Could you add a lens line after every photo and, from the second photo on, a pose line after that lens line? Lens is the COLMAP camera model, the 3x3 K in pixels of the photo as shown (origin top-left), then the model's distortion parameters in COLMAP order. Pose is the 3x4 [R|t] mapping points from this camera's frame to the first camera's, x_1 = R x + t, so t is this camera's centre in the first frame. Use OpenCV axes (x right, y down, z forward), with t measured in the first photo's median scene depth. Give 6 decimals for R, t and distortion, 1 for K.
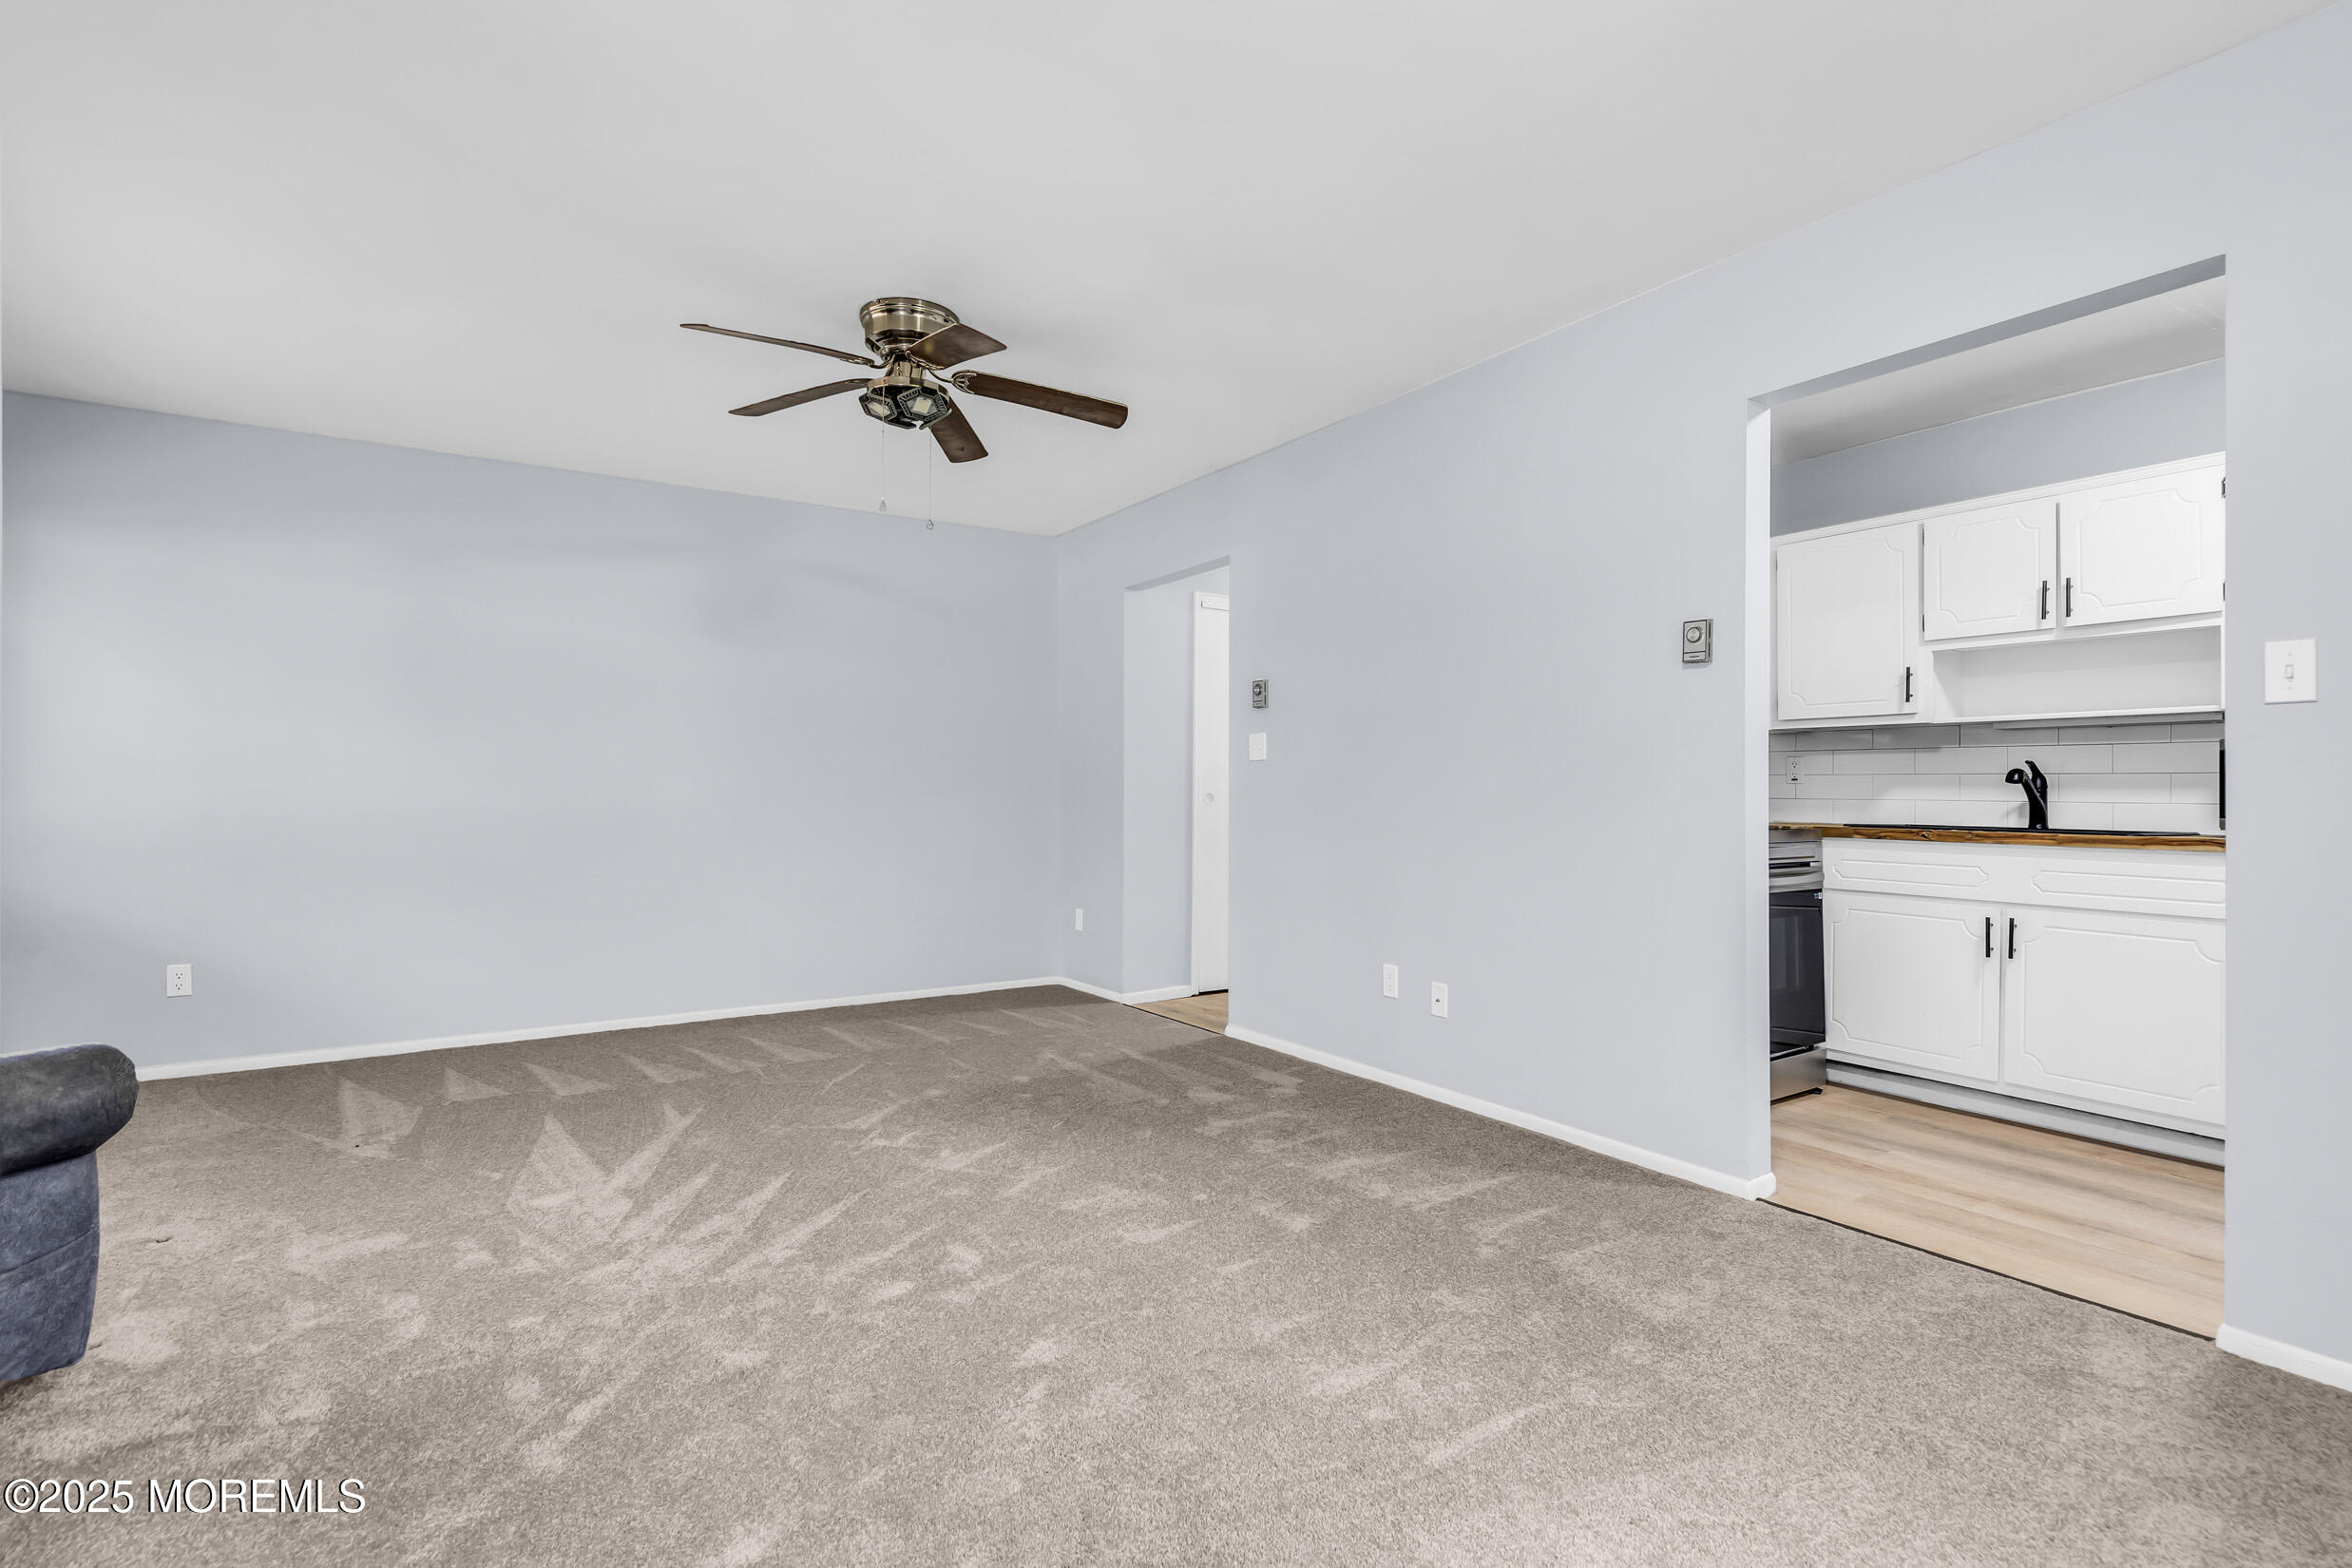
lens RADIAL K [[1101.3, 0, 1177.6], [0, 1101.3, 812.6], [0, 0, 1]] dist [-0.005730, 0.000059]
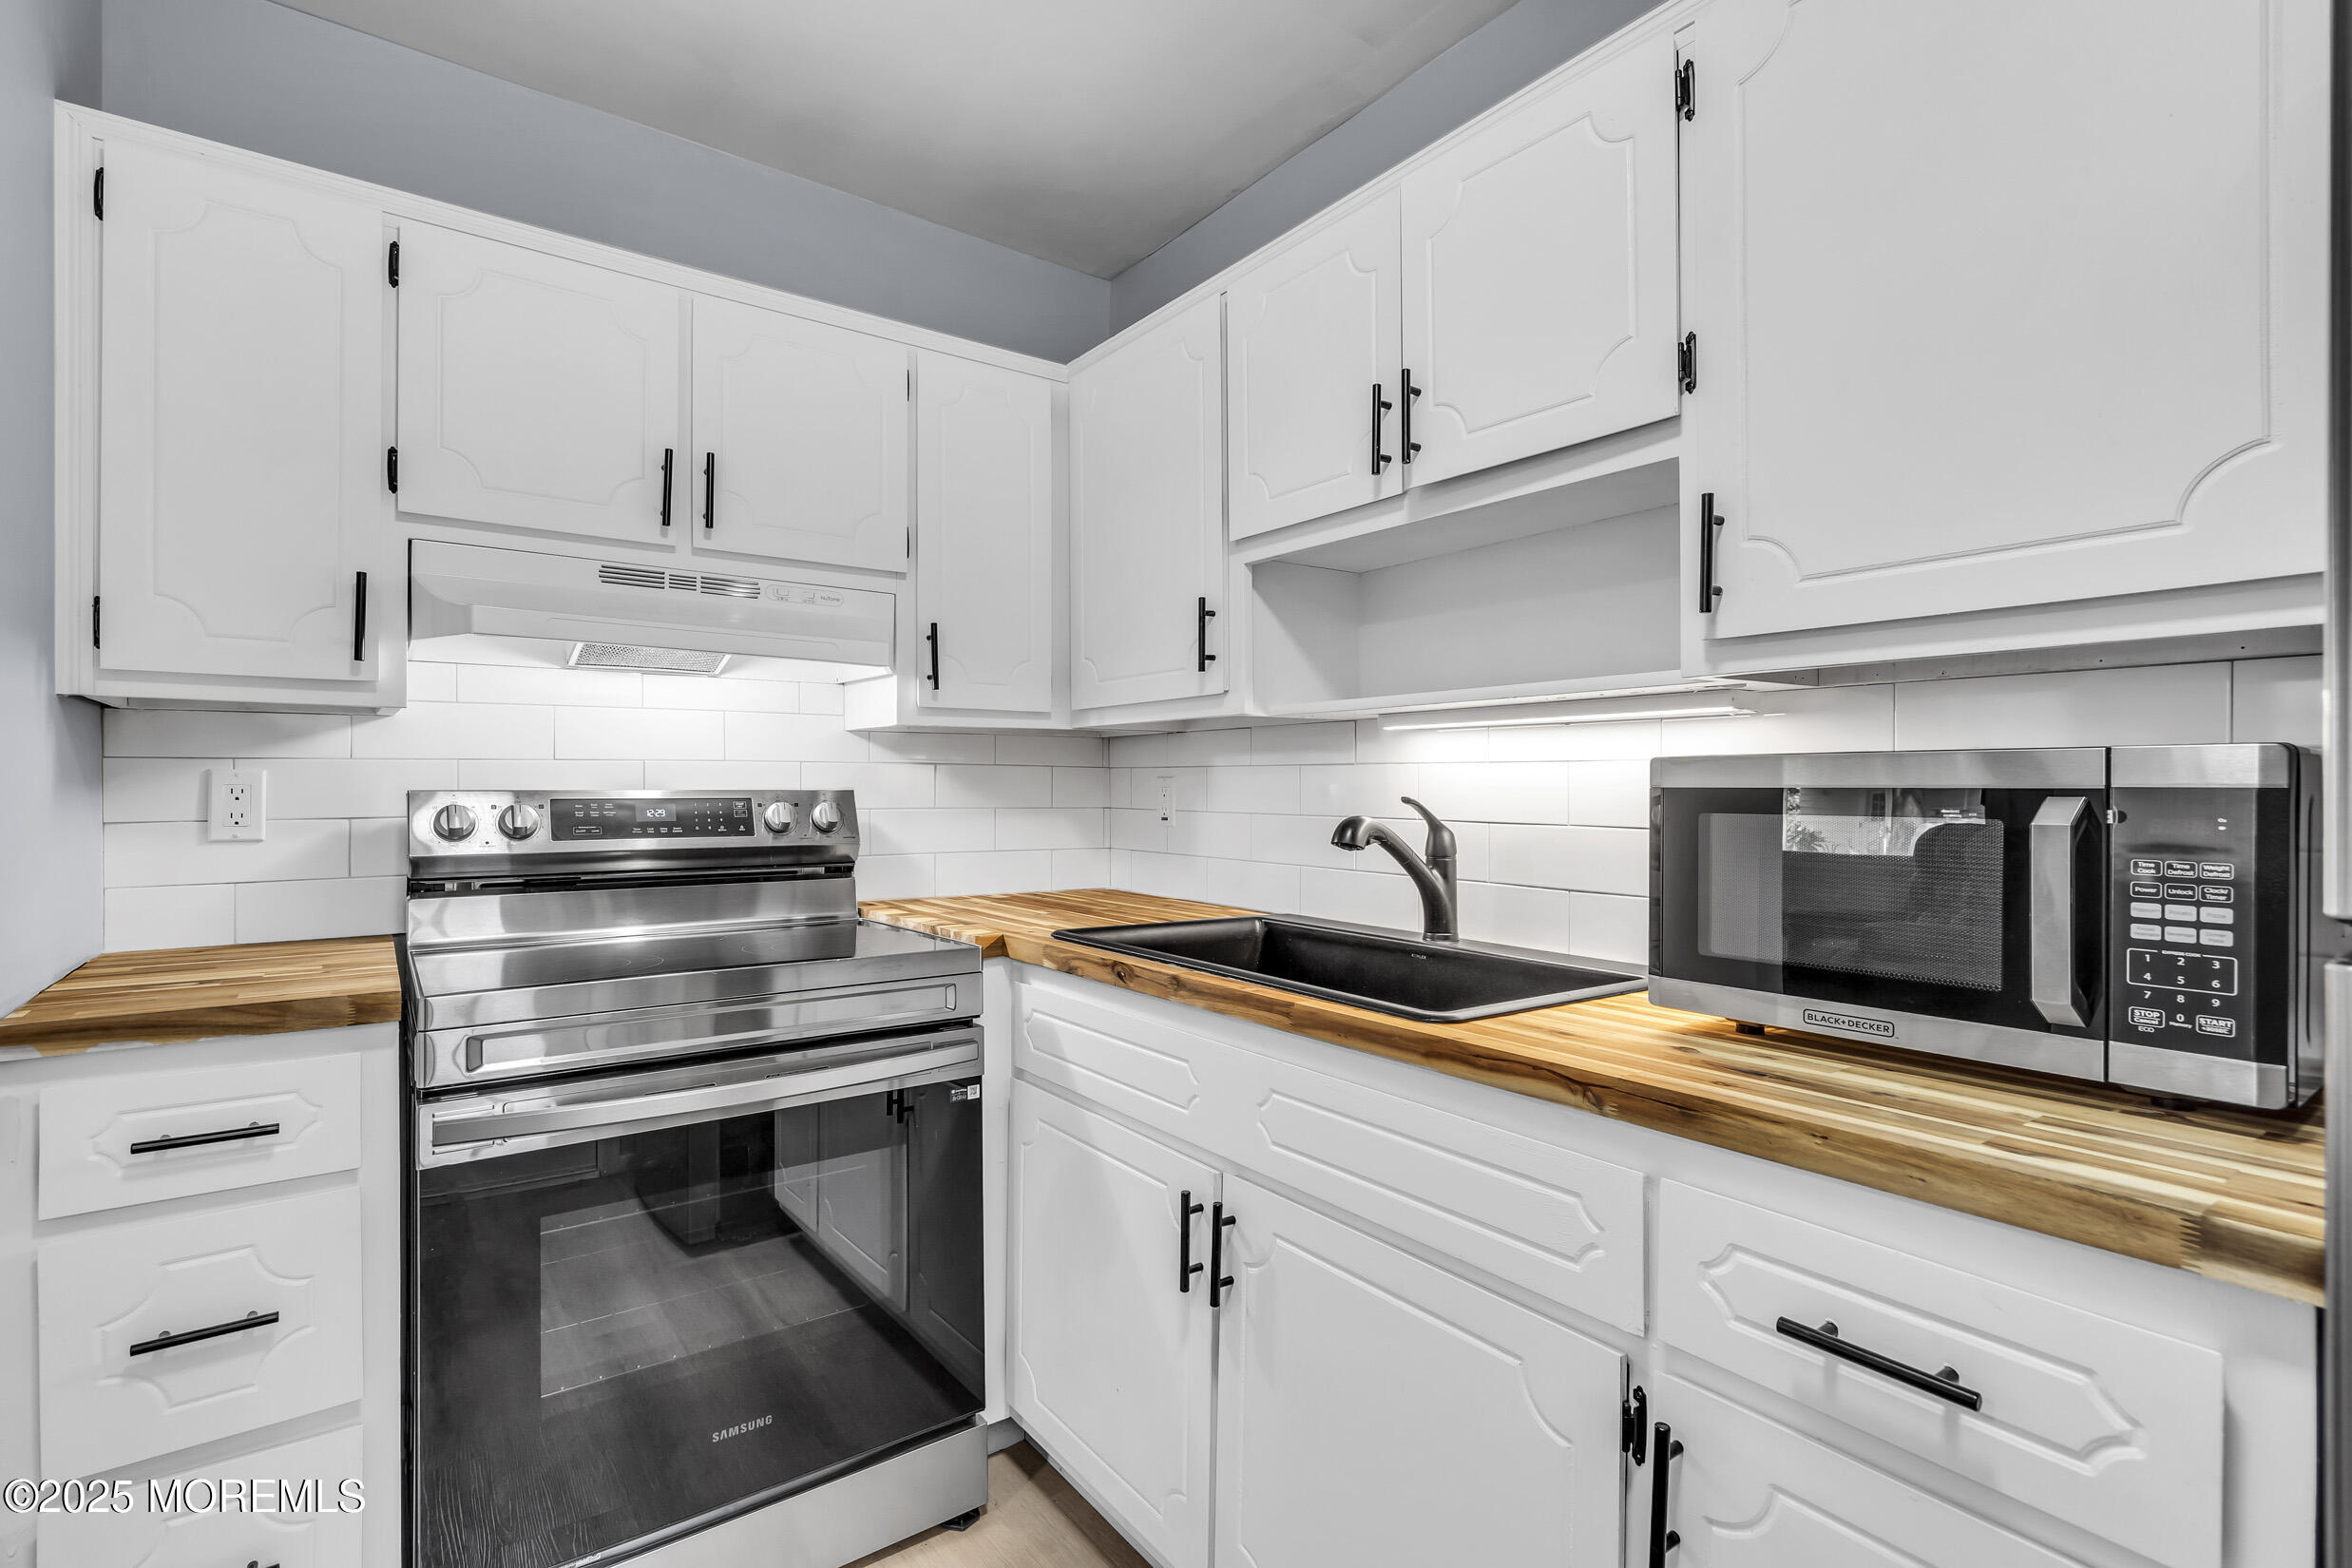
lens RADIAL K [[1101.3, 0, 1167.2], [0, 1101.3, 790.5], [0, 0, 1]] dist [-0.005730, 0.000059]
pose [[0.999880, -0.000659, 0.015462, 0.689434], [0.000886, 0.999892, -0.014670, -0.044923], [-0.015451, 0.014682, 0.999773, 0.562420]]
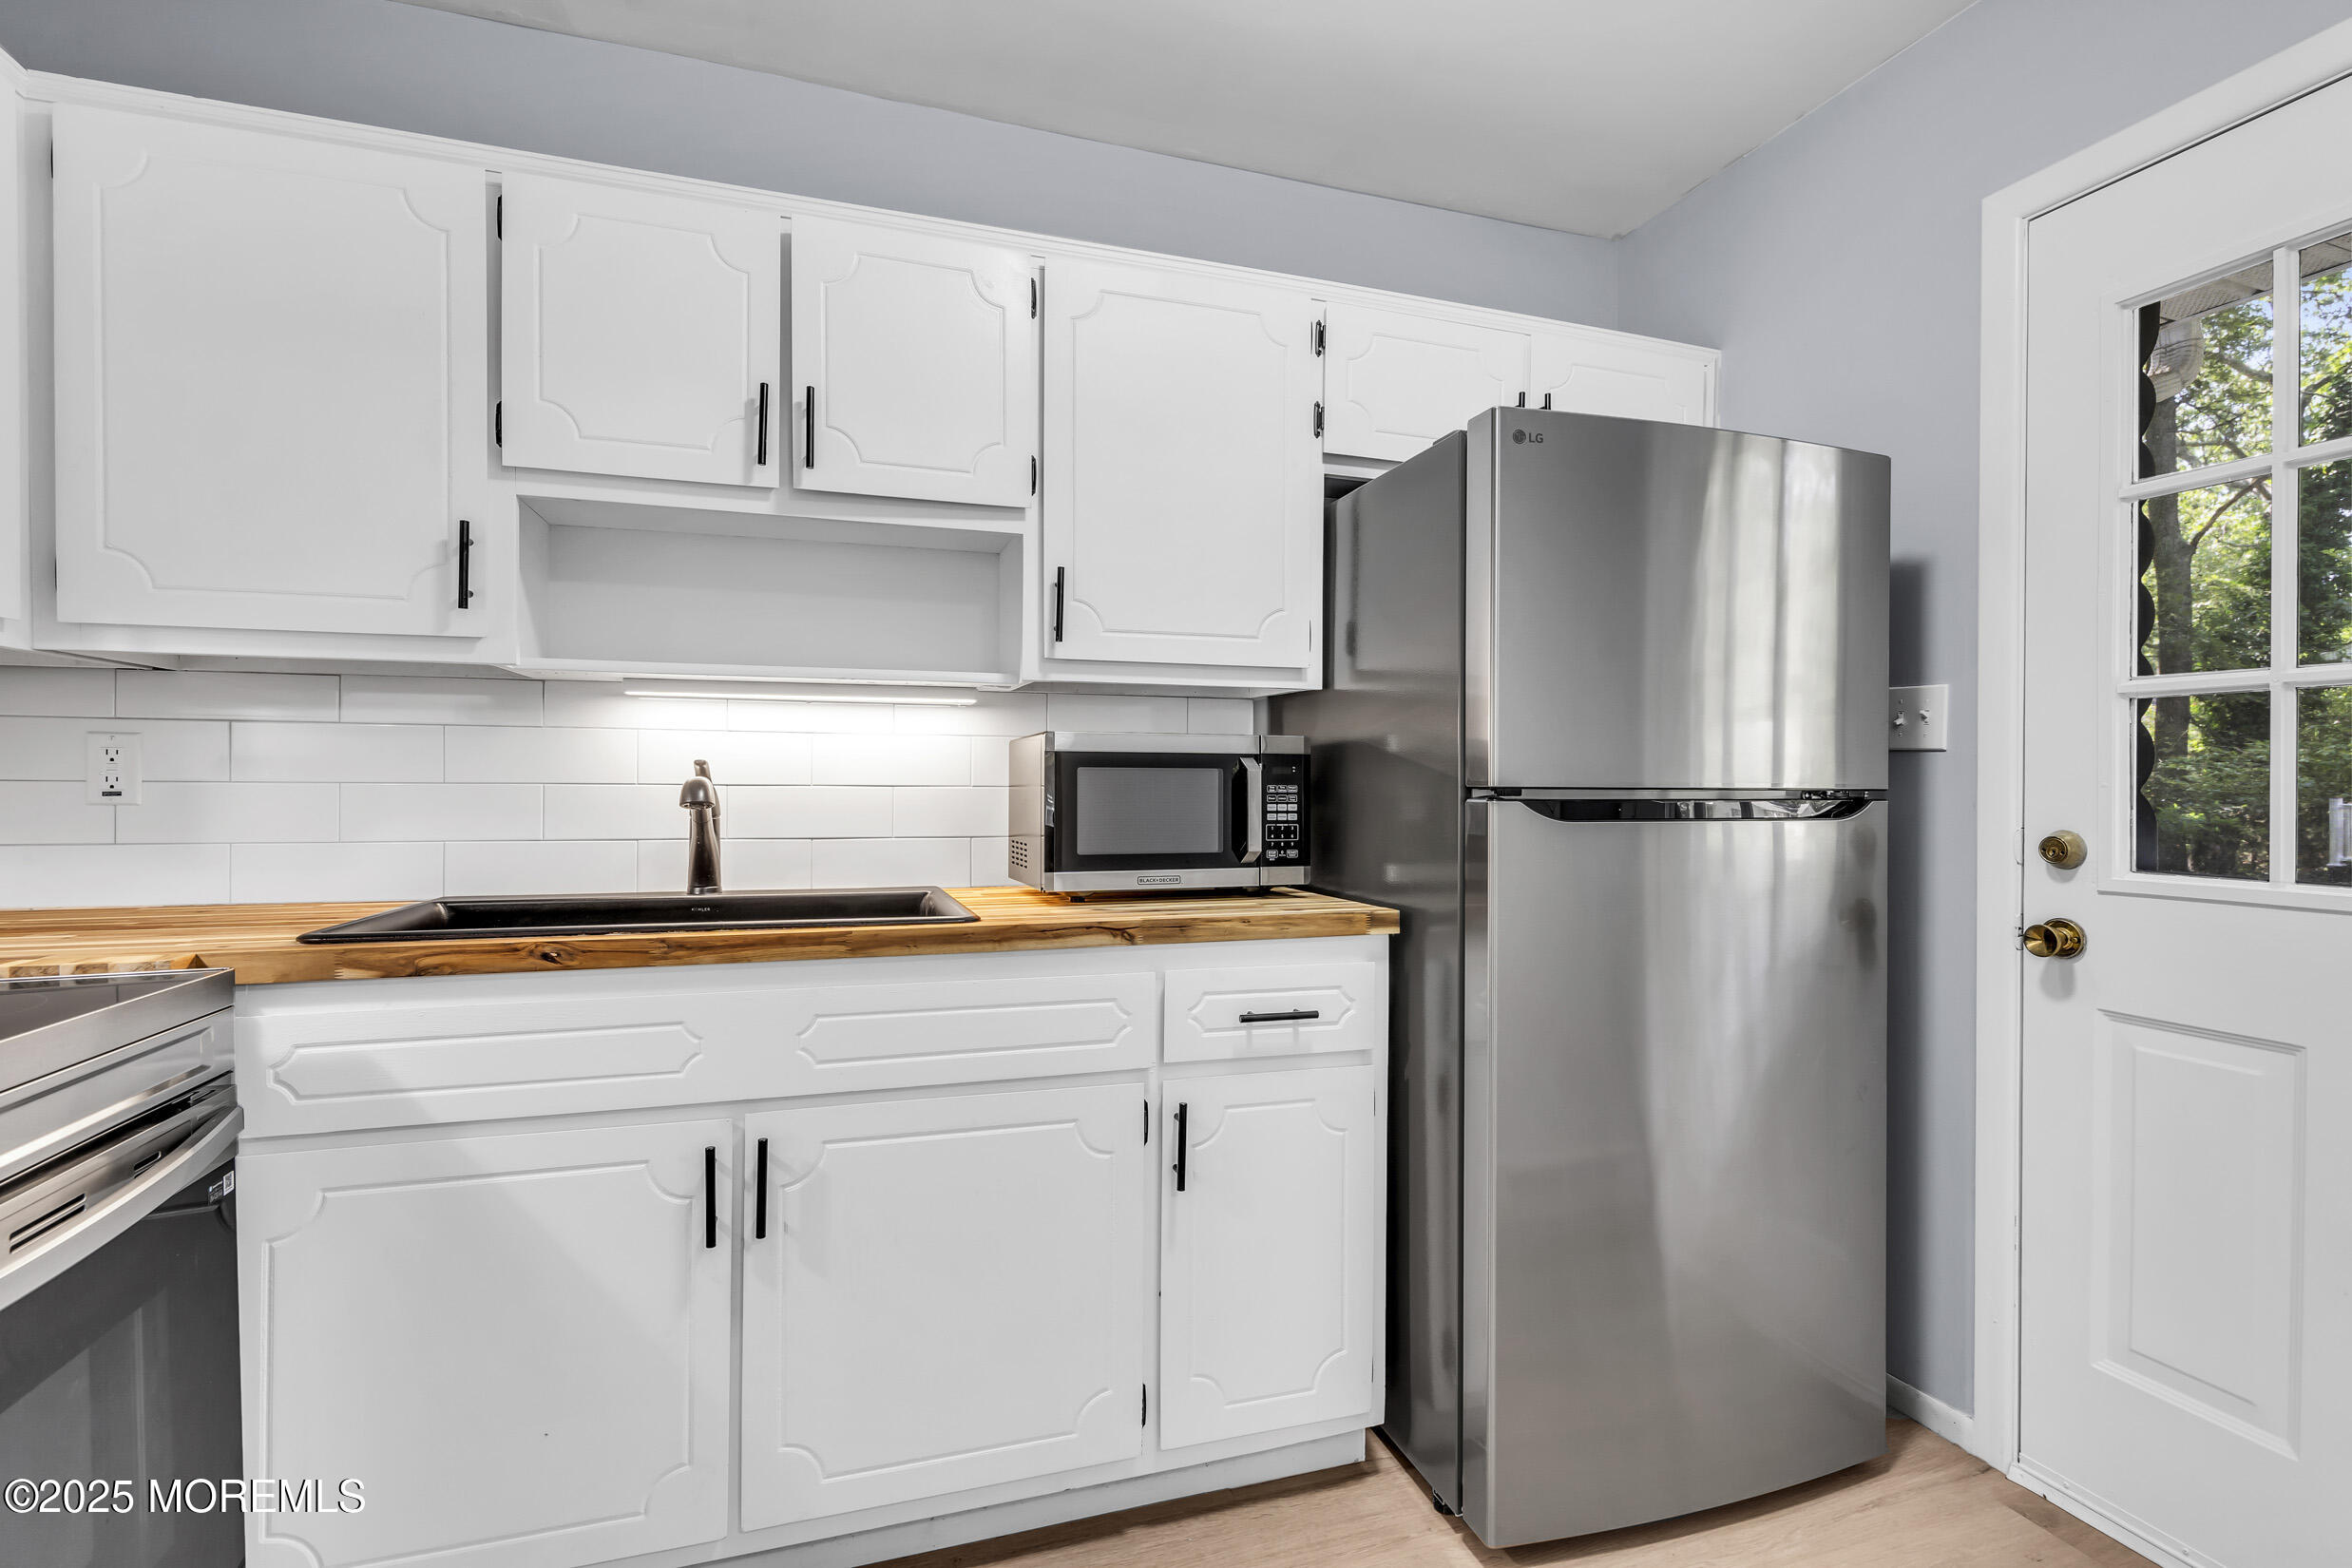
lens RADIAL K [[1101.3, 0, 1172.5], [0, 1101.3, 784.5], [0, 0, 1]] dist [-0.005730, 0.000059]
pose [[0.292080, -0.007557, 0.956364, 0.379593], [0.013057, 0.999907, 0.003913, -0.036702], [-0.956305, 0.011345, 0.292151, 0.680602]]
